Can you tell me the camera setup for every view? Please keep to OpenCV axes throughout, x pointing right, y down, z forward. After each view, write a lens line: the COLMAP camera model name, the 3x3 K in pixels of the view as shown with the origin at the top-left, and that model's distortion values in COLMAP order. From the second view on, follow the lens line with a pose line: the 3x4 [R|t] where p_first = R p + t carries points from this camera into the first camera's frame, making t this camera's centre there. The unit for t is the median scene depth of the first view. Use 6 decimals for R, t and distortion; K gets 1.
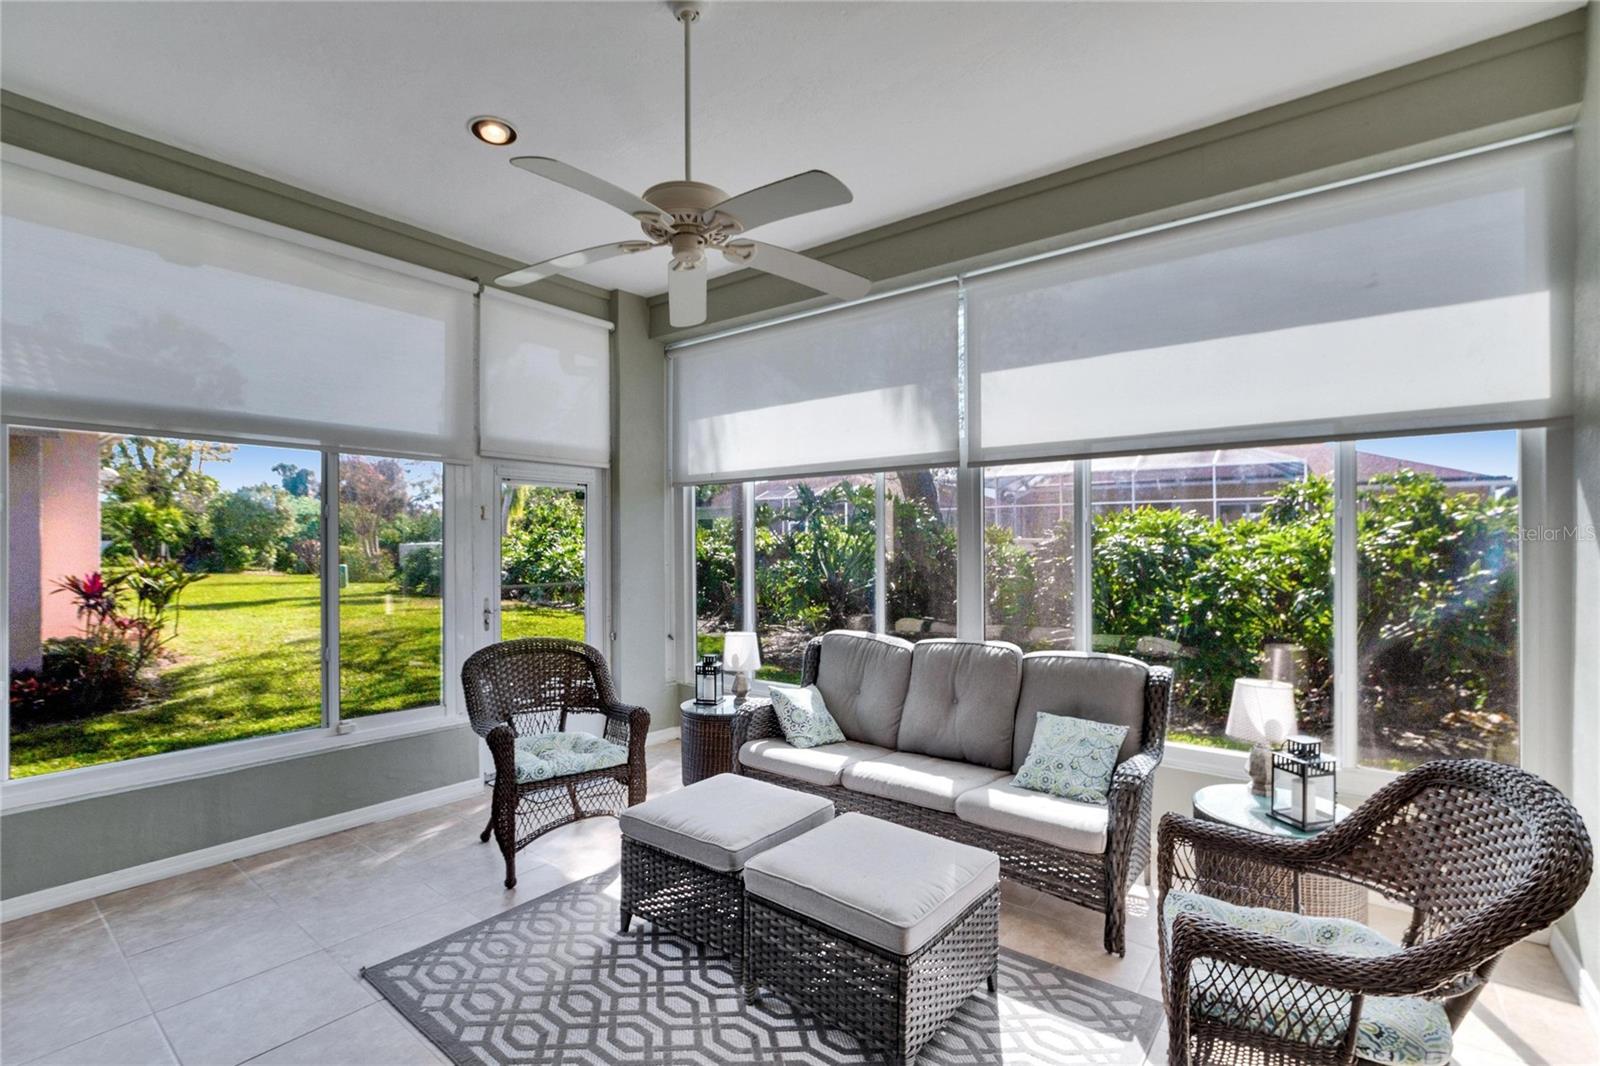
lens RADIAL K [[719.2, 0, 812.2], [0, 719.2, 544.1], [0, 0, 1]] dist [0.001579, 0.000210]
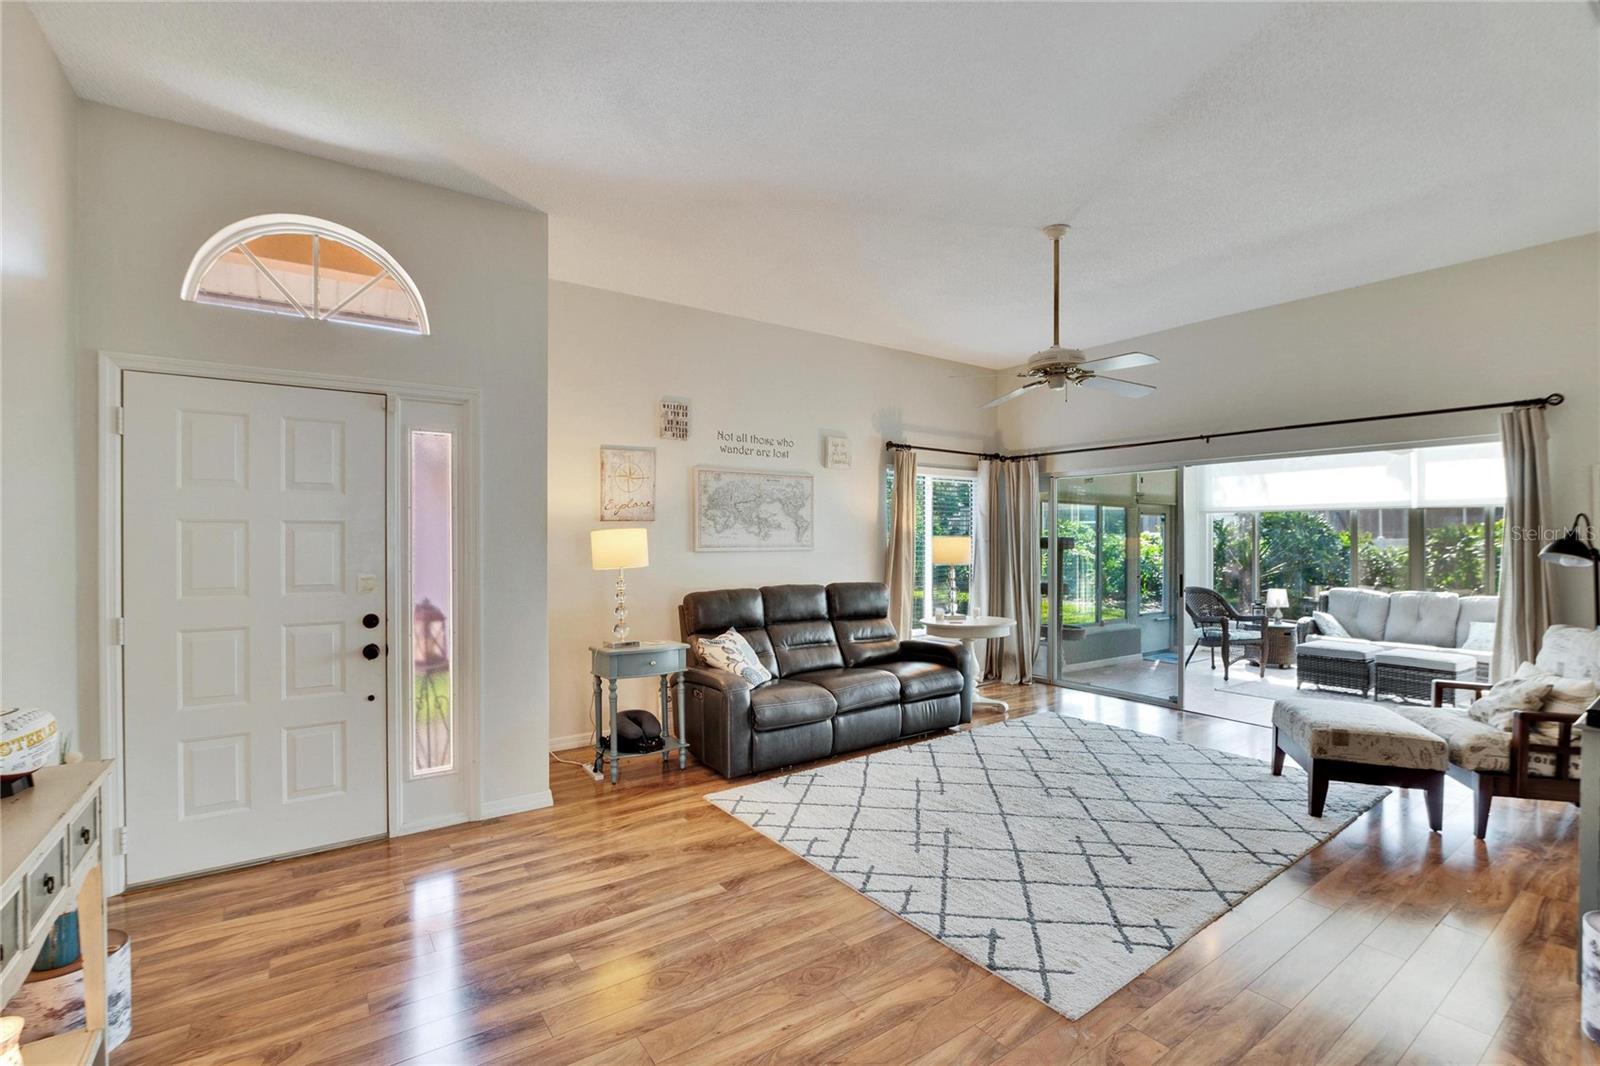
lens RADIAL K [[705.8, 0, 803.8], [0, 705.8, 539.0], [0, 0, 1]] dist [-0.019356, 0.000596]
pose [[0.954353, 0.002509, -0.298670, -0.979711], [-0.002559, 0.999997, 0.000223, -0.019346], [0.298669, 0.000551, 0.954356, -1.608001]]
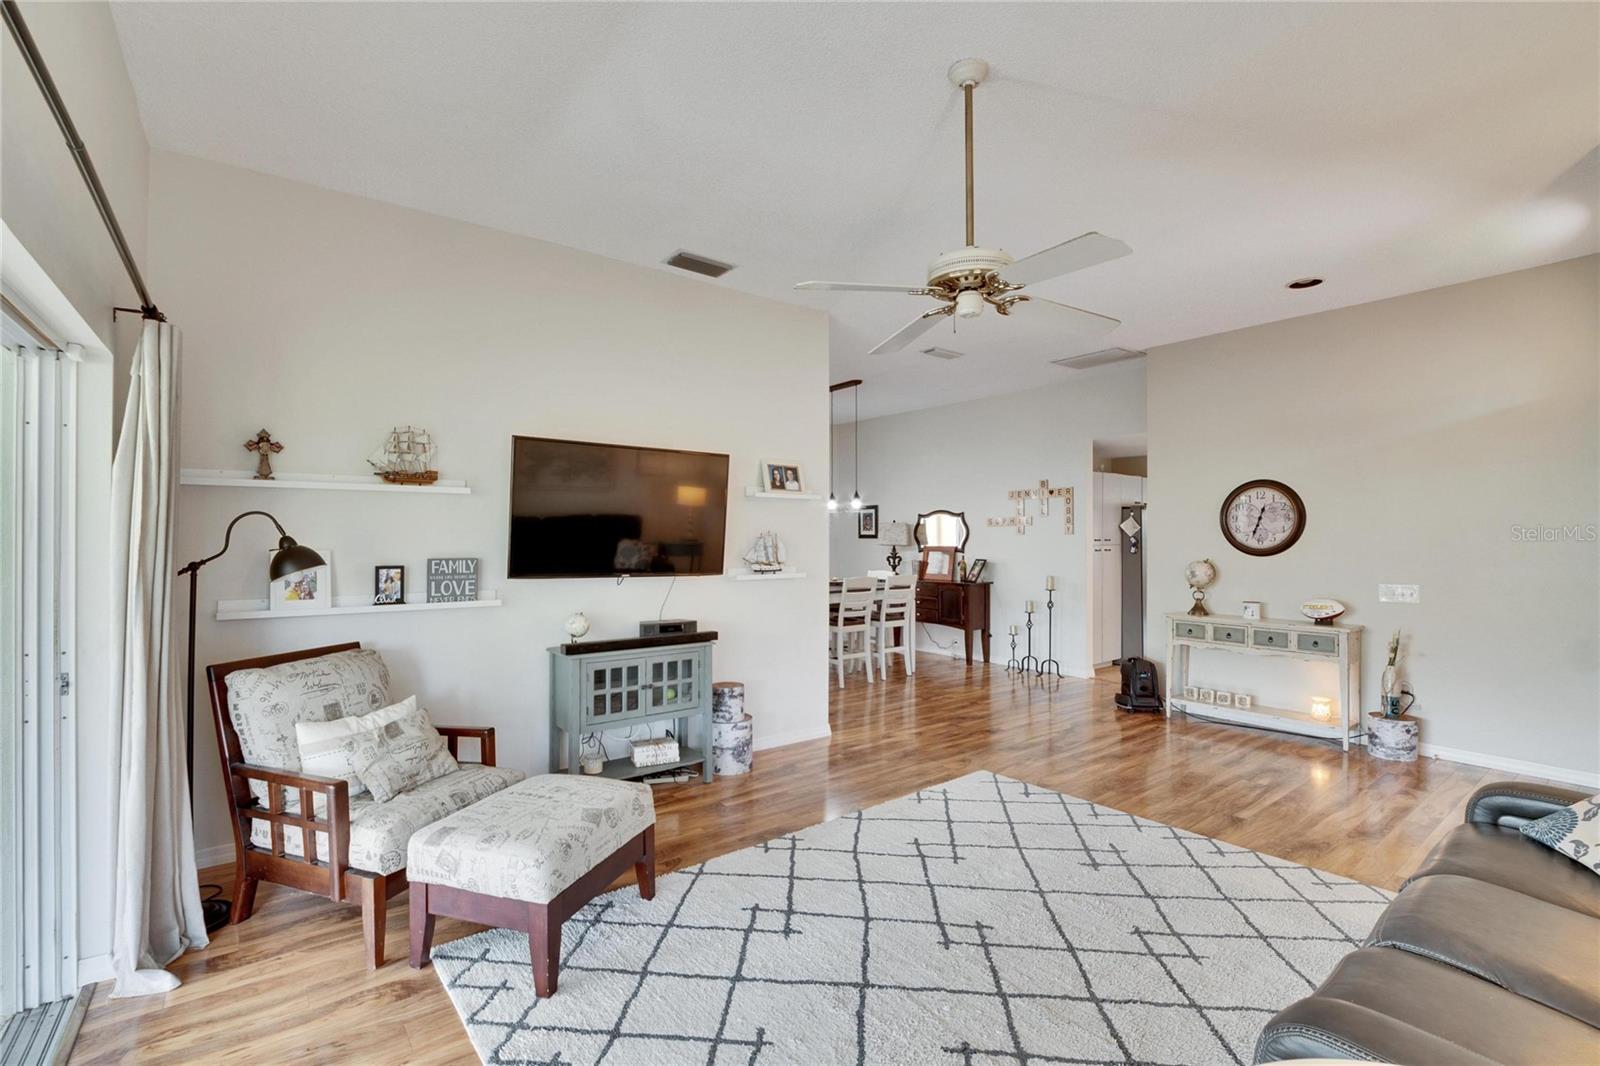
lens RADIAL K [[711.9, 0, 800.0], [0, 711.9, 533.0], [0, 0, 1]] dist [-0.018197, 0.000408]
pose [[-0.965746, 0.001141, 0.259486, -0.951203], [0.000368, 0.999995, -0.003029, -0.034689], [-0.259489, -0.002829, -0.965742, 0.338679]]
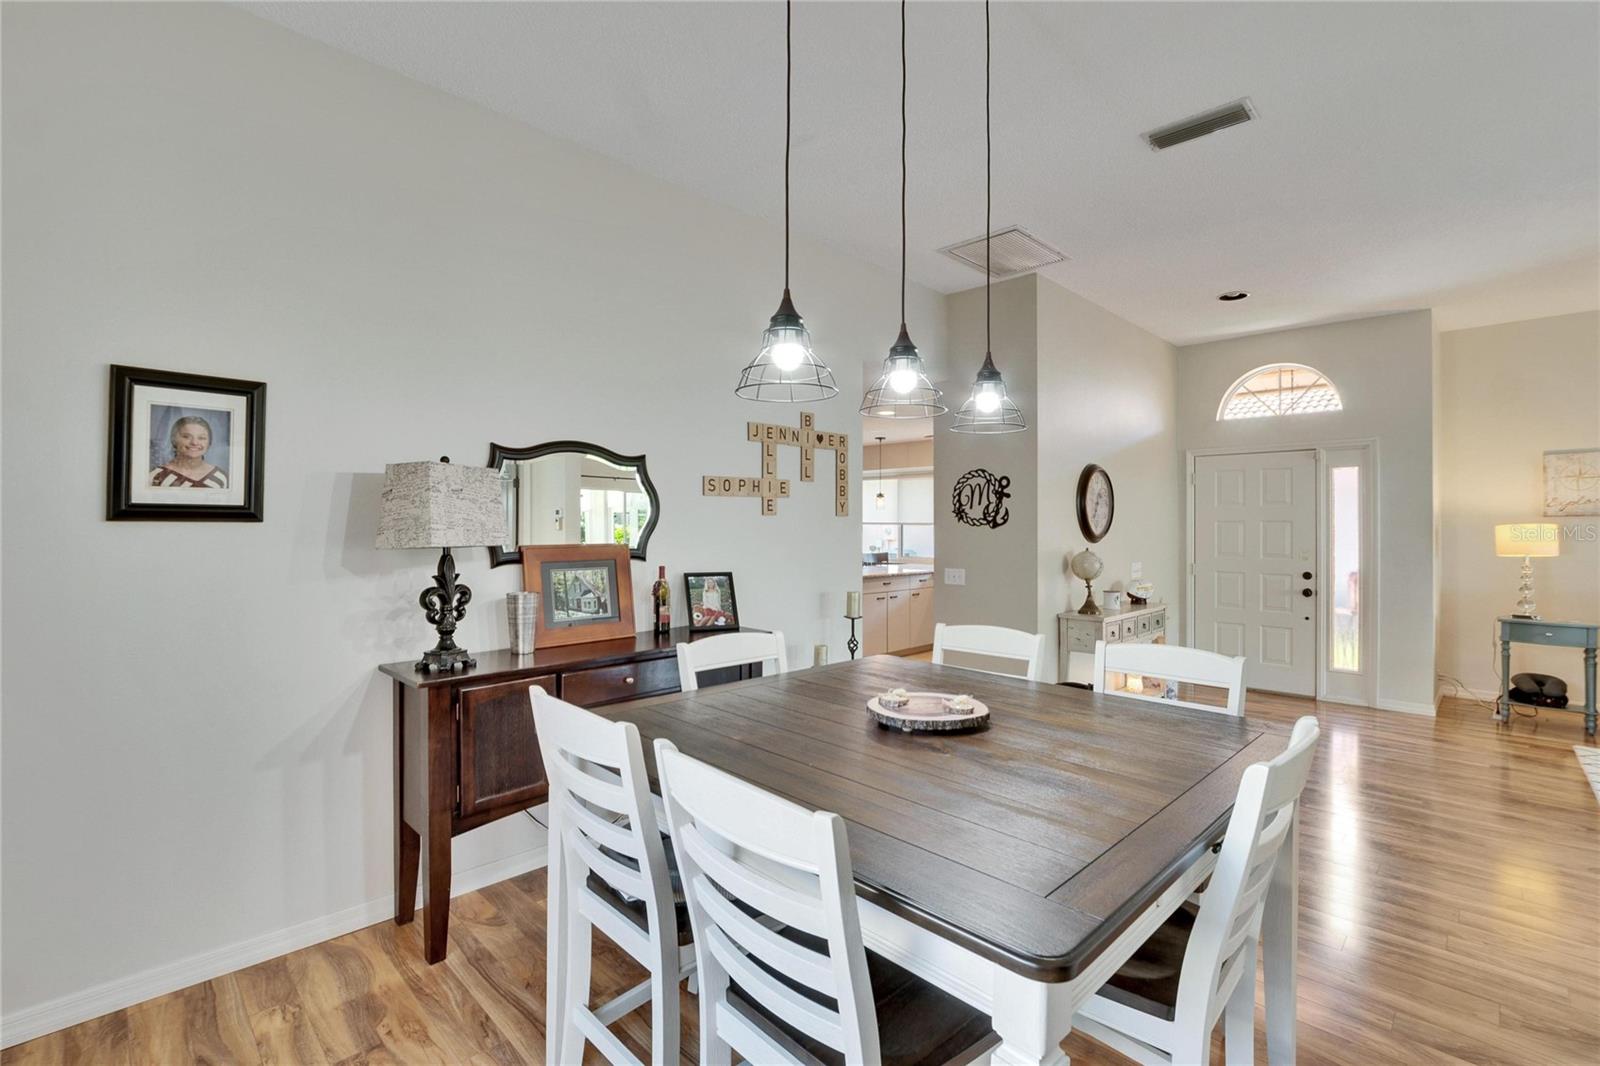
lens RADIAL K [[718.9, 0, 777.3], [0, 718.9, 524.2], [0, 0, 1]] dist [-0.017348, 0.000439]
pose [[-0.152897, -0.001376, -0.988241, 0.091240], [-0.008411, 0.999965, -0.000091, -0.021708], [0.988206, 0.008299, -0.152904, -1.892484]]
